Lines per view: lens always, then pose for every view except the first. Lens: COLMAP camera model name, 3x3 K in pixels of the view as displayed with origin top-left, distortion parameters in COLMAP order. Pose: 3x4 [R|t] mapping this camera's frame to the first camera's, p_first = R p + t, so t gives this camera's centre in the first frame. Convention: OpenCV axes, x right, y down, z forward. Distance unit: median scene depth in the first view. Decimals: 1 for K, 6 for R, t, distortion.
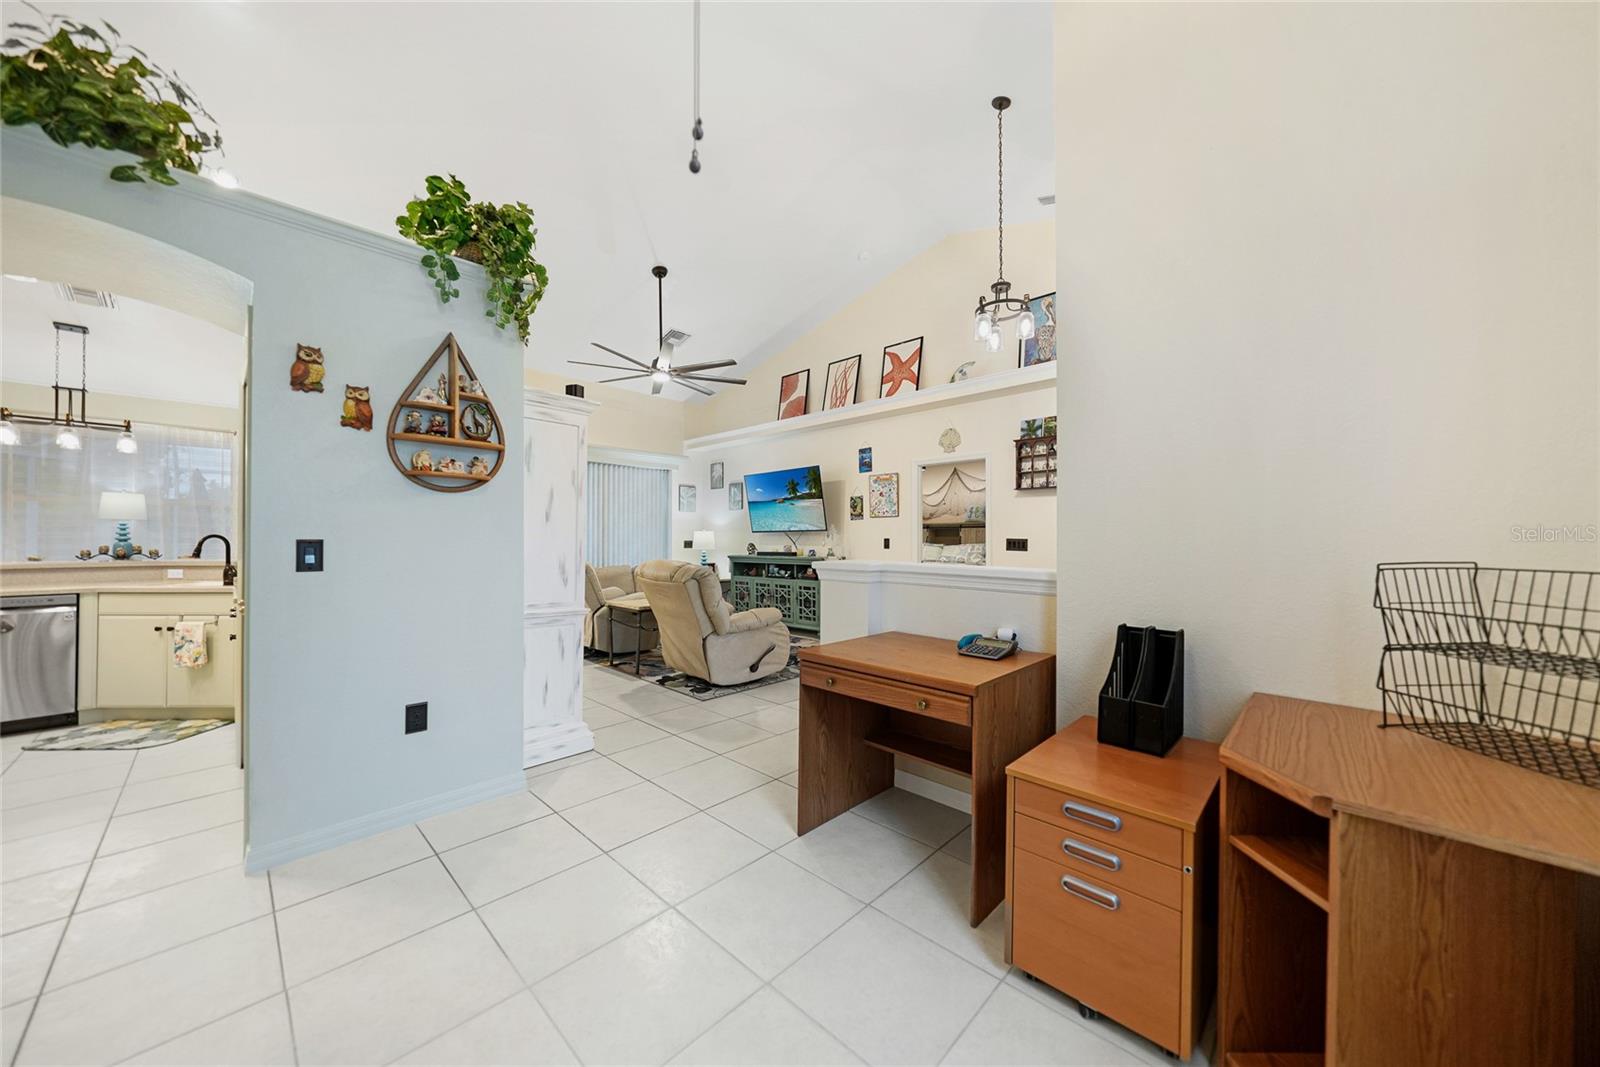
lens RADIAL K [[559.4, 0, 797.5], [0, 559.4, 535.3], [0, 0, 1]] dist [0.001146, -0.001097]
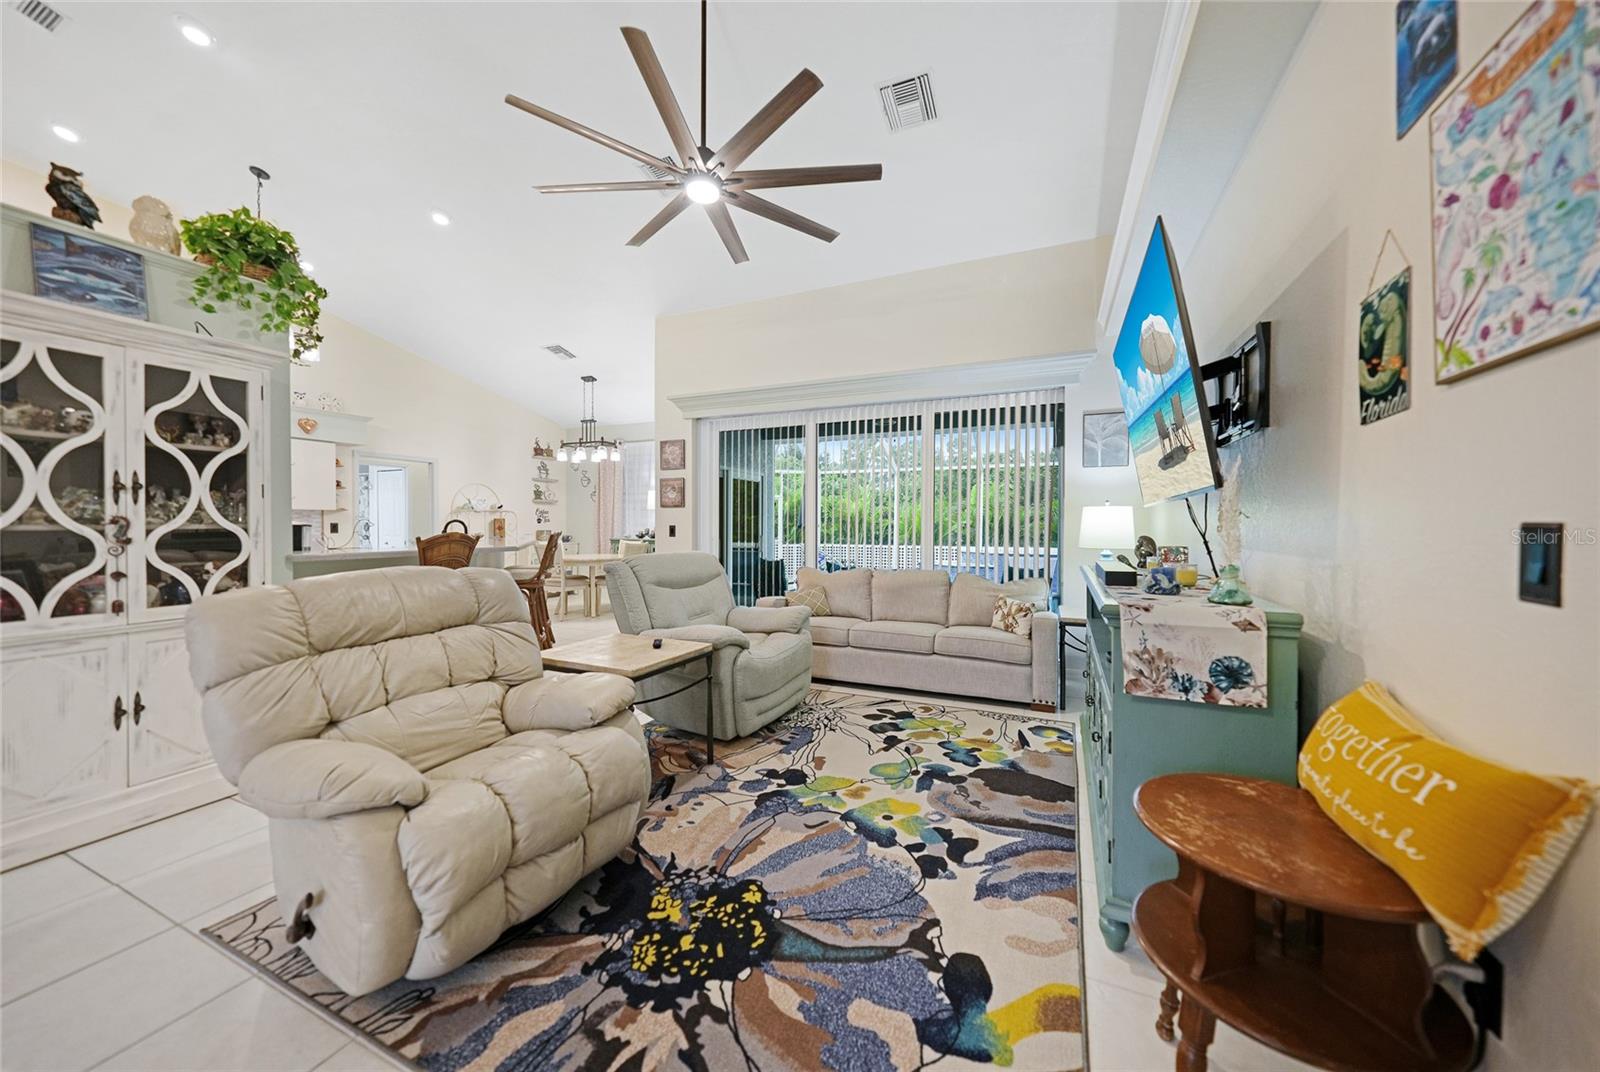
lens RADIAL K [[559.4, 0, 802.7], [0, 559.4, 532.1], [0, 0, 1]] dist [0.001146, -0.001097]
pose [[0.343511, 0.014571, -0.939036, 0.210165], [0.003573, 0.999852, 0.016822, 0.004808], [0.939142, -0.009134, 0.343408, 0.766595]]
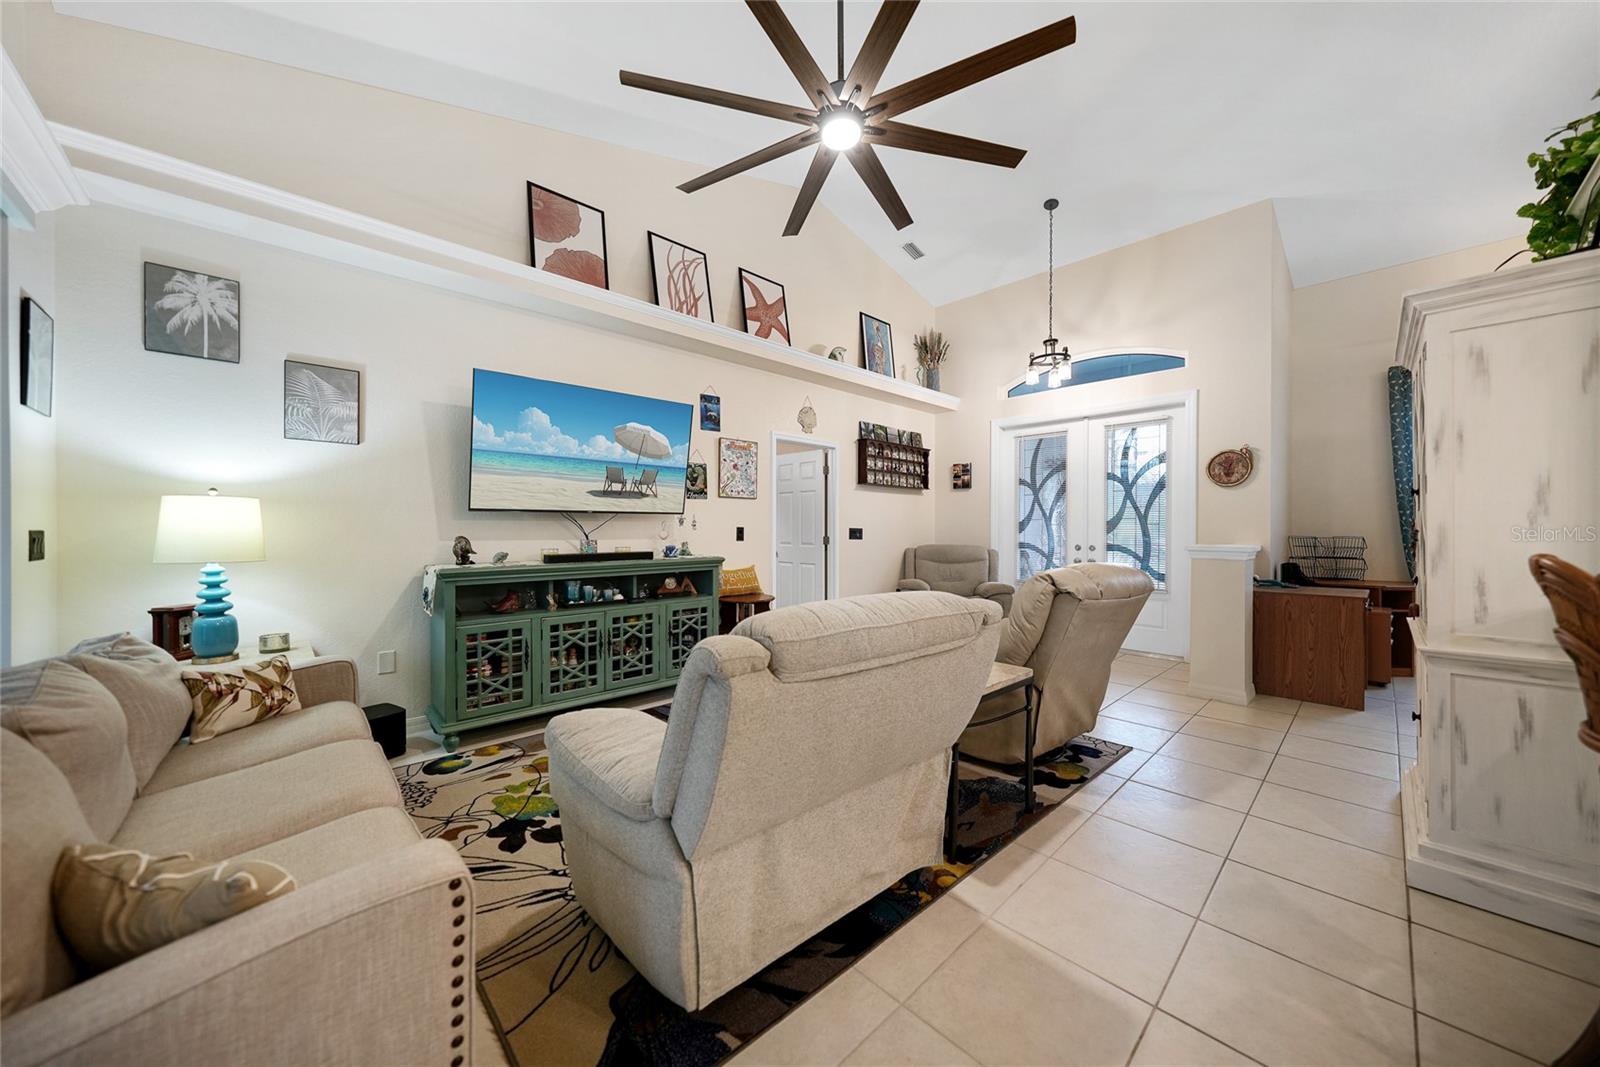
lens RADIAL K [[559.4, 0, 804.4], [0, 559.4, 529.2], [0, 0, 1]] dist [0.001146, -0.001097]
pose [[0.035855, 0.000101, 0.999357, -0.554784], [-0.010629, 0.999943, 0.000280, 0.007050], [-0.999300, -0.010632, 0.035854, 0.848514]]
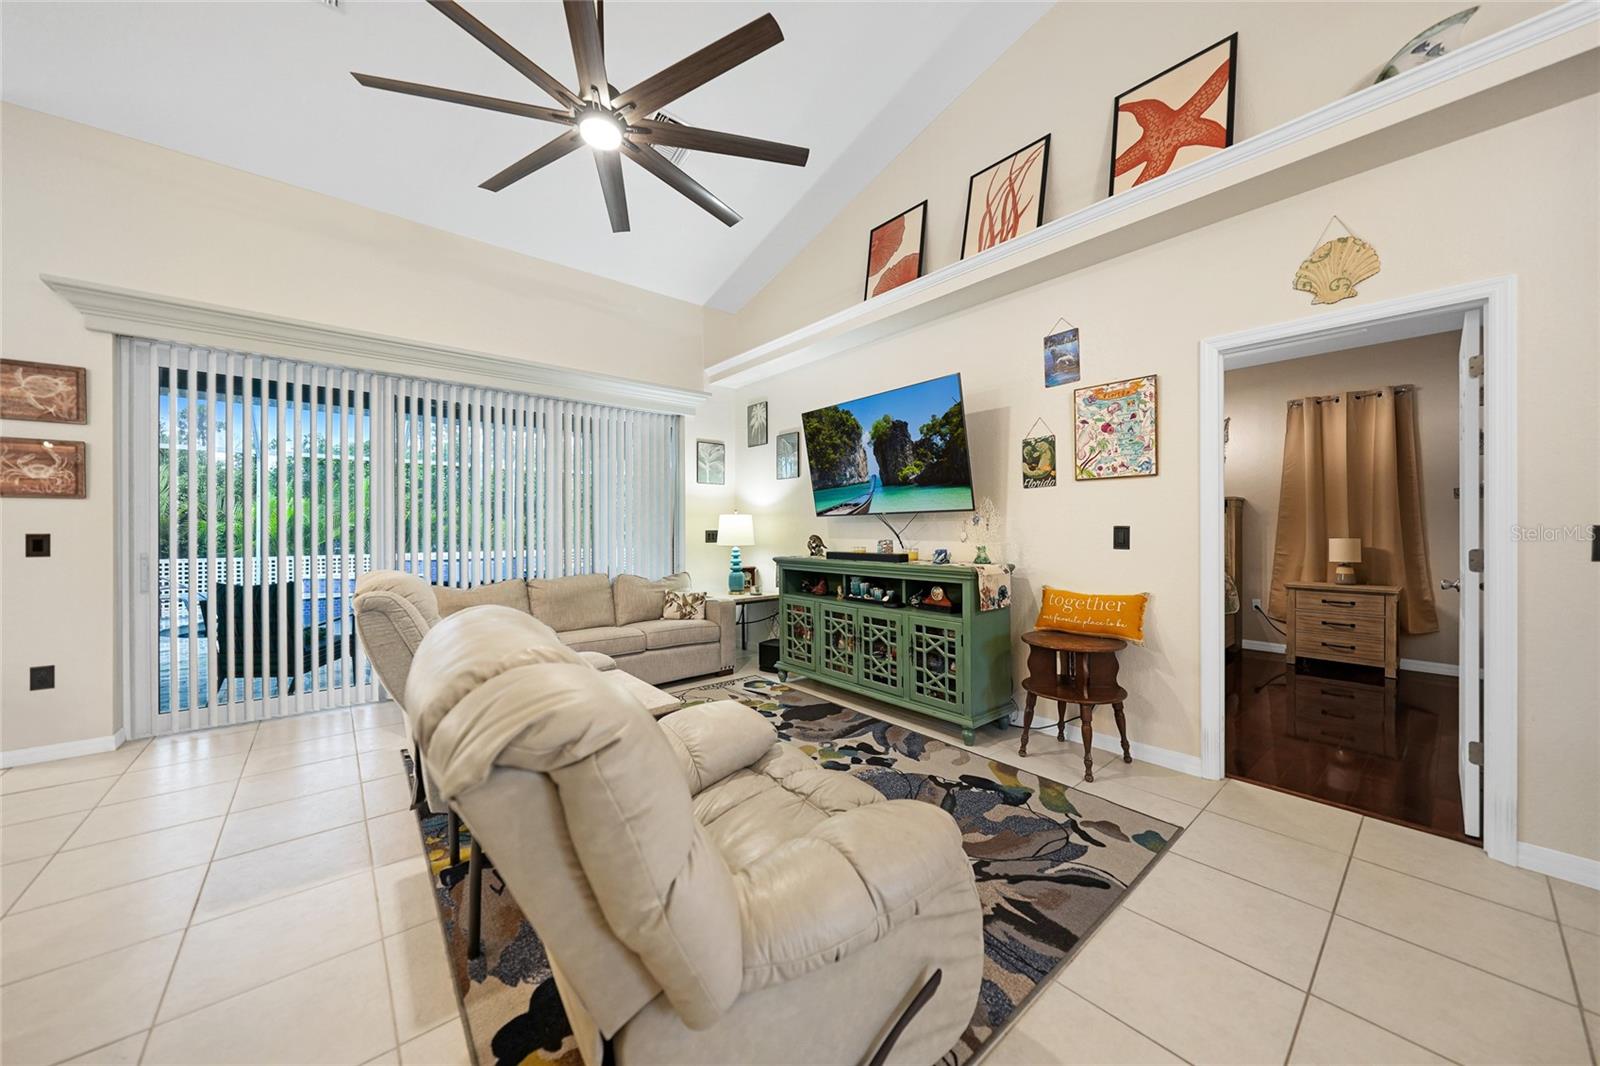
lens RADIAL K [[559.4, 0, 797.1], [0, 559.4, 527.1], [0, 0, 1]] dist [0.001146, -0.001097]
pose [[0.995033, -0.002740, -0.099510, -0.051382], [0.003474, 0.999968, 0.007200, 0.002164], [0.099487, -0.007510, 0.995011, 0.506815]]
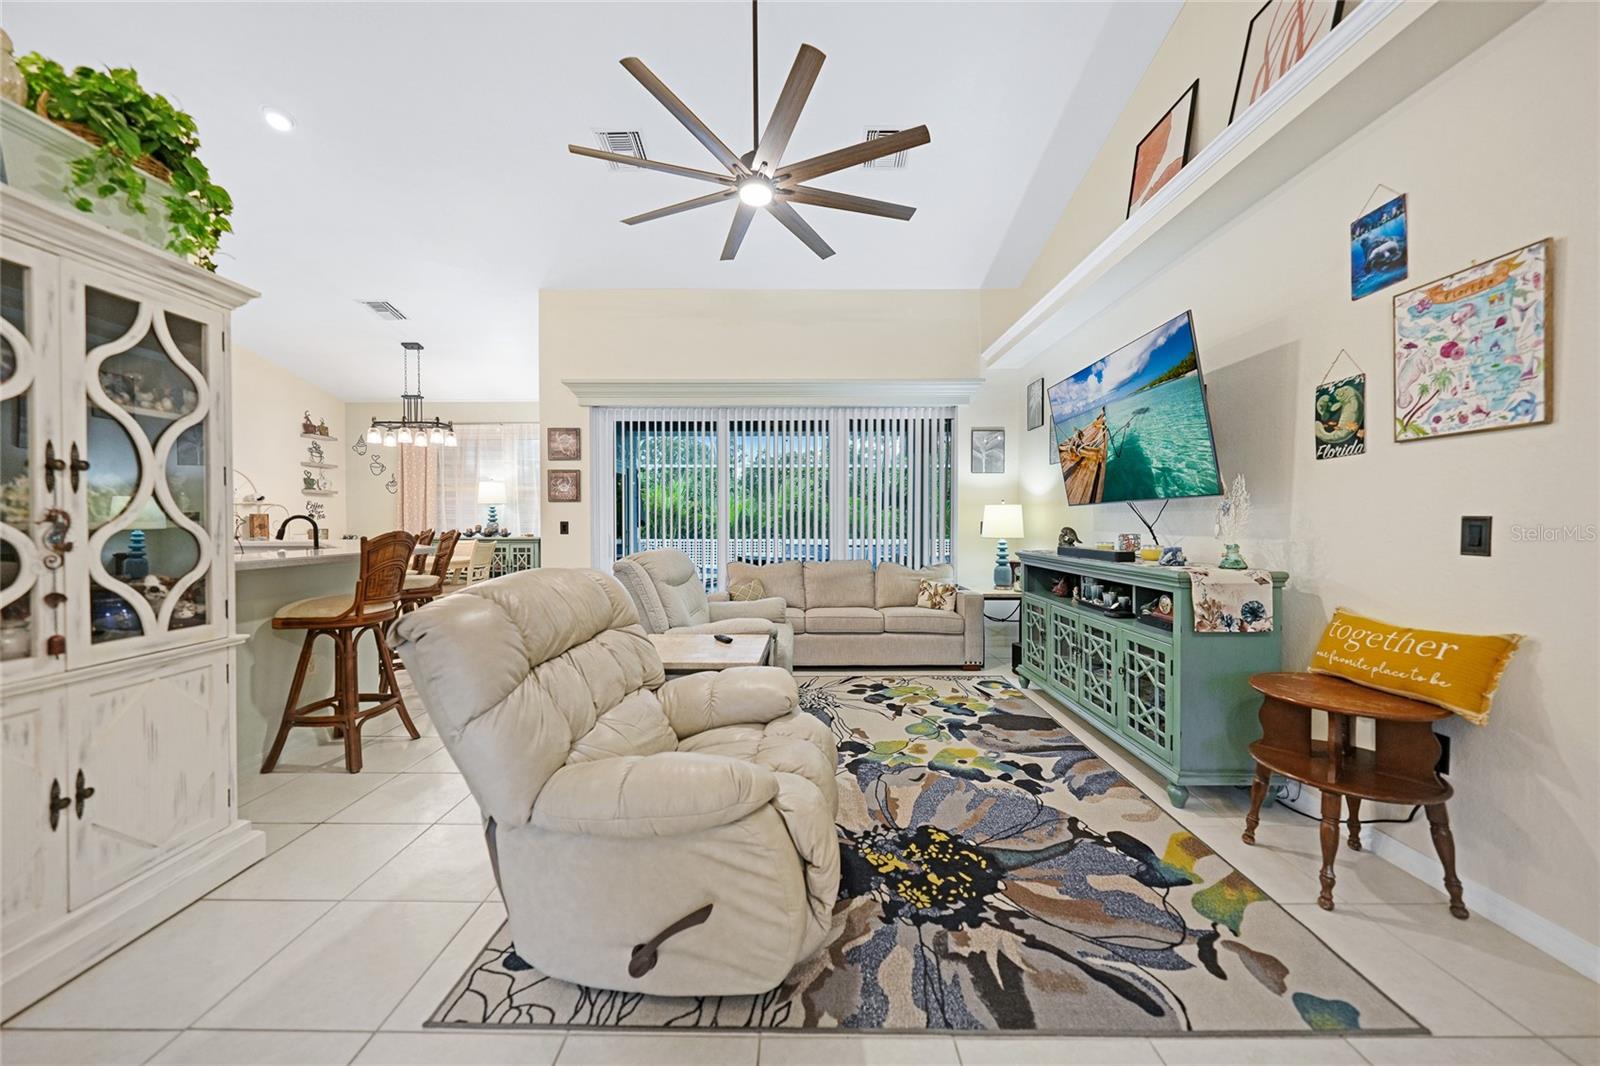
lens RADIAL K [[559.4, 0, 795.5], [0, 559.4, 531.0], [0, 0, 1]] dist [0.001146, -0.001097]
pose [[0.688256, 0.013824, -0.725336, 0.124301], [0.005694, 0.999685, 0.024456, 0.004176], [0.725445, -0.020962, 0.687960, 0.567359]]
